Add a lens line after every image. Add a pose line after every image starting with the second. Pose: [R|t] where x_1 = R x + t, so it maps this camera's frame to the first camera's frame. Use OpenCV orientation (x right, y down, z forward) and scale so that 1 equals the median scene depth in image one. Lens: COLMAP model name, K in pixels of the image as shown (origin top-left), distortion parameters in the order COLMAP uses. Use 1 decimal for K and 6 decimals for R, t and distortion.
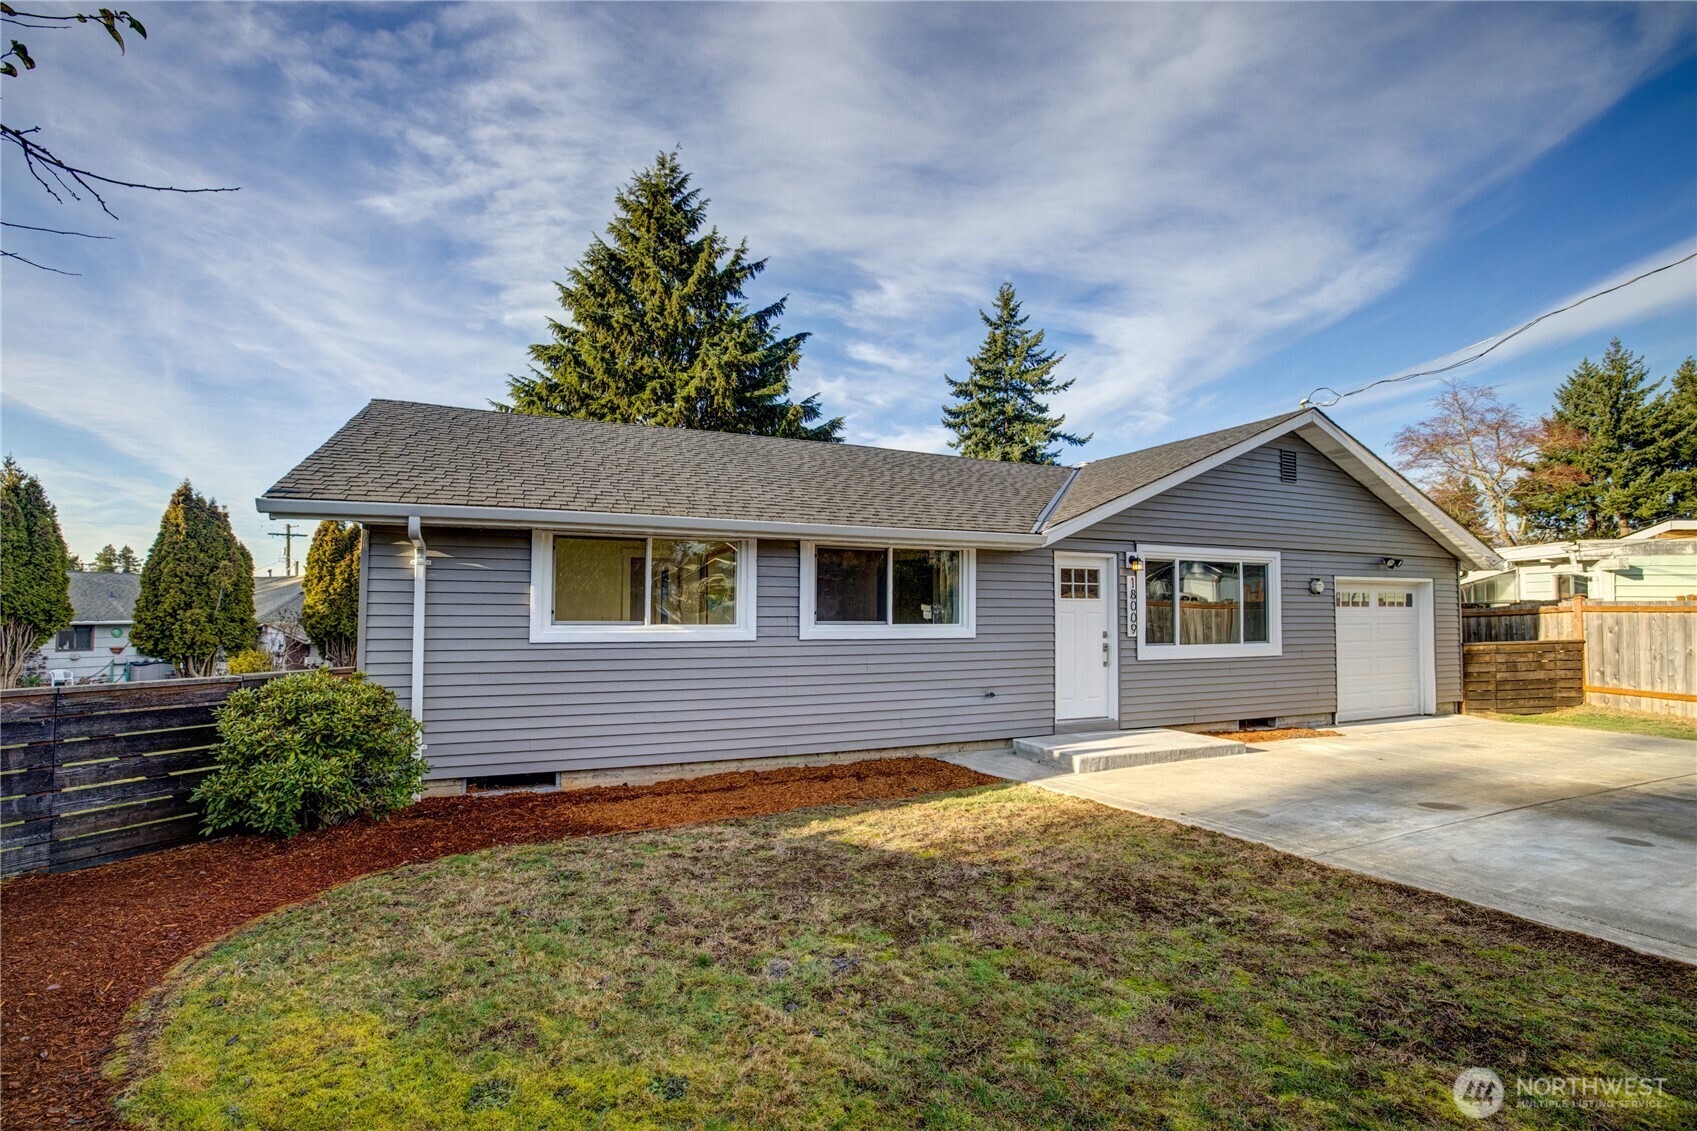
lens RADIAL K [[740.5, 0, 835.3], [0, 740.5, 590.5], [0, 0, 1]] dist [-0.007870, 0.000841]
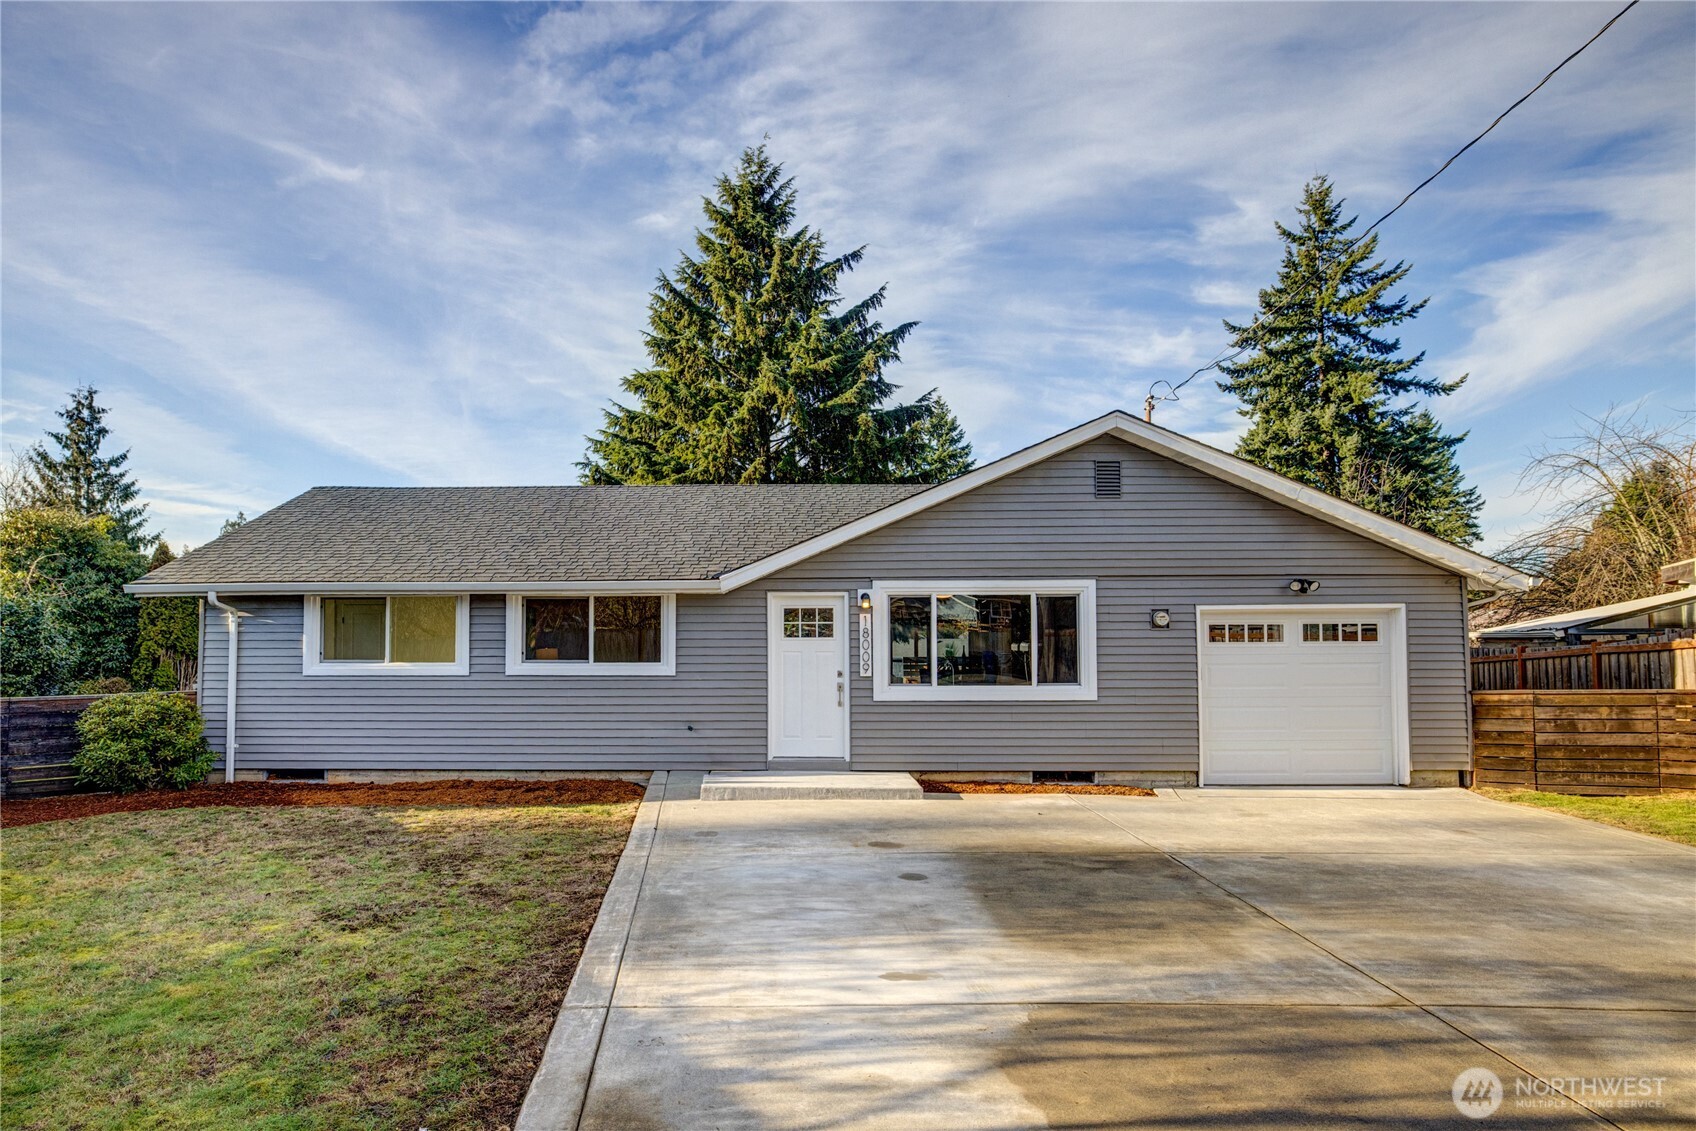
lens RADIAL K [[935.9, 0, 791.1], [0, 935.9, 617.6], [0, 0, 1]] dist [-0.012880, 0.002369]
pose [[0.909123, -0.014153, -0.416288, 0.732209], [0.016437, 0.999863, 0.001903, -0.016695], [0.416204, -0.008573, 0.909231, -0.141030]]
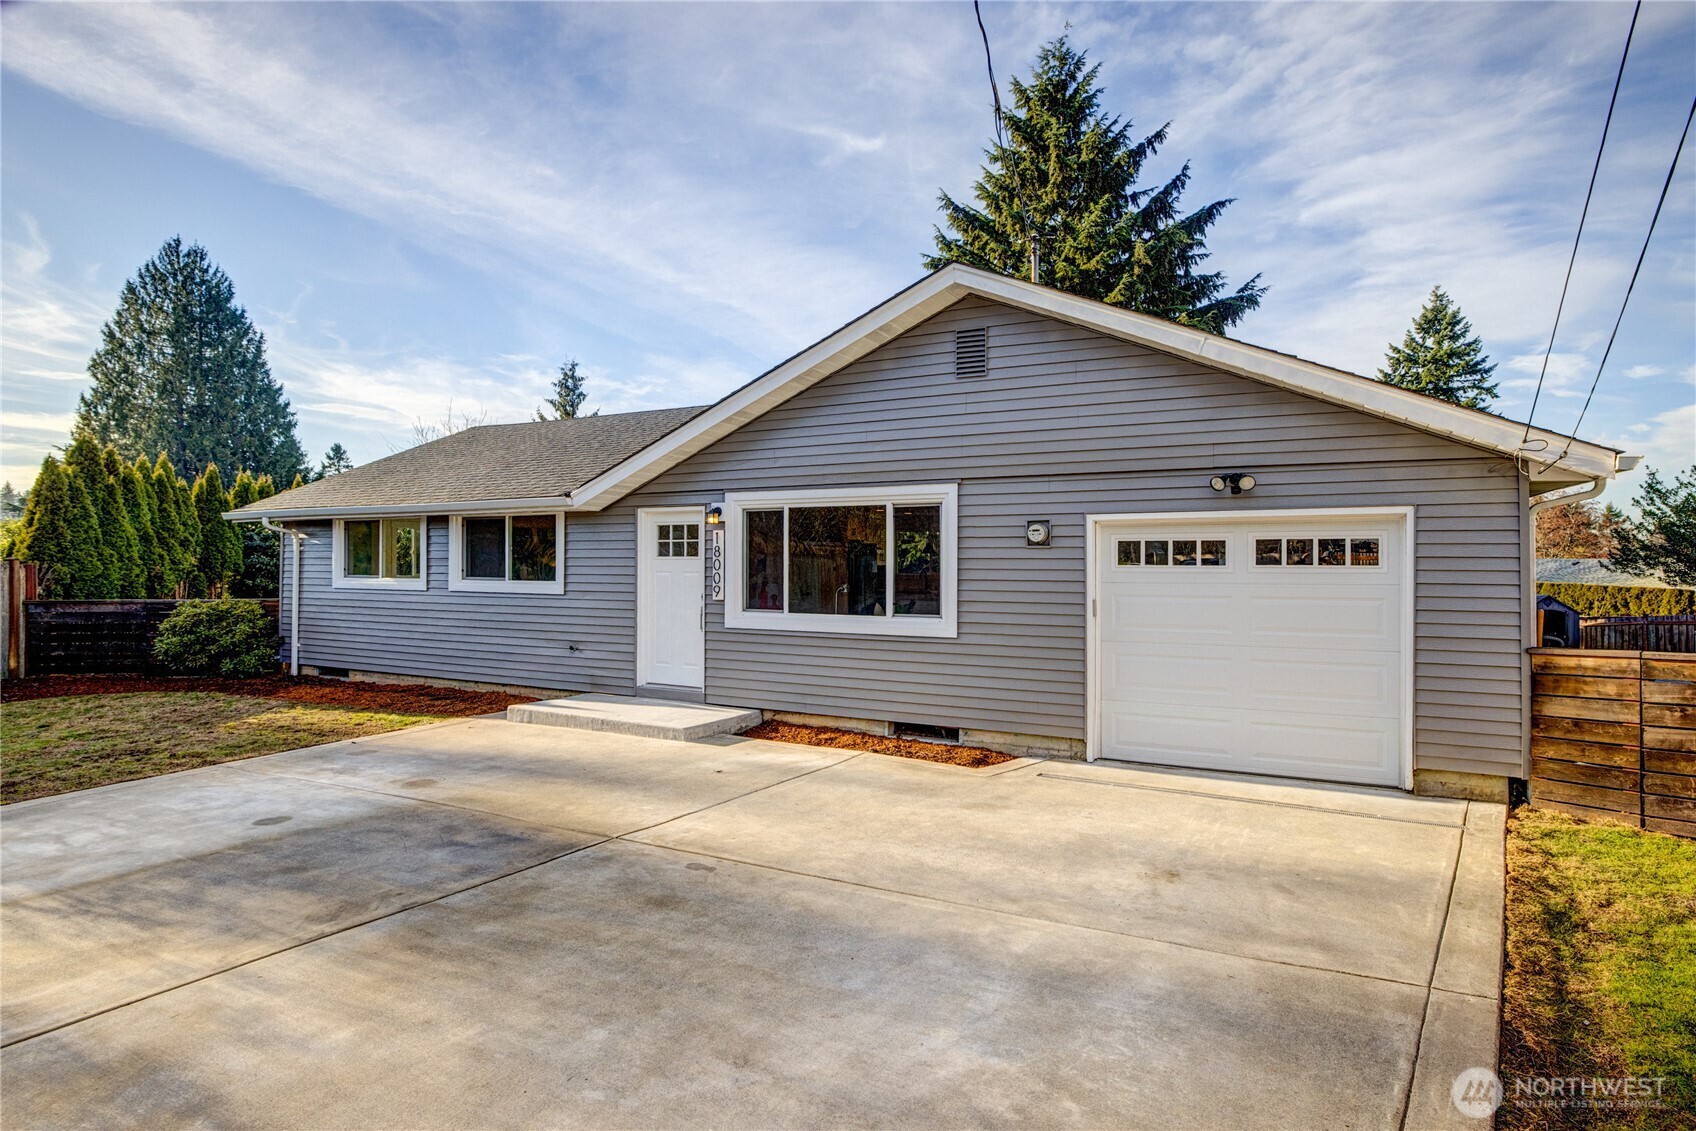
lens RADIAL K [[931.2, 0, 883.8], [0, 931.2, 584.4], [0, 0, 1]] dist [-0.014999, 0.002796]
pose [[0.630609, 0.014371, -0.775967, 1.219618], [0.013932, 0.999458, 0.029832, 0.012451], [0.775975, -0.029624, 0.630067, 0.409288]]
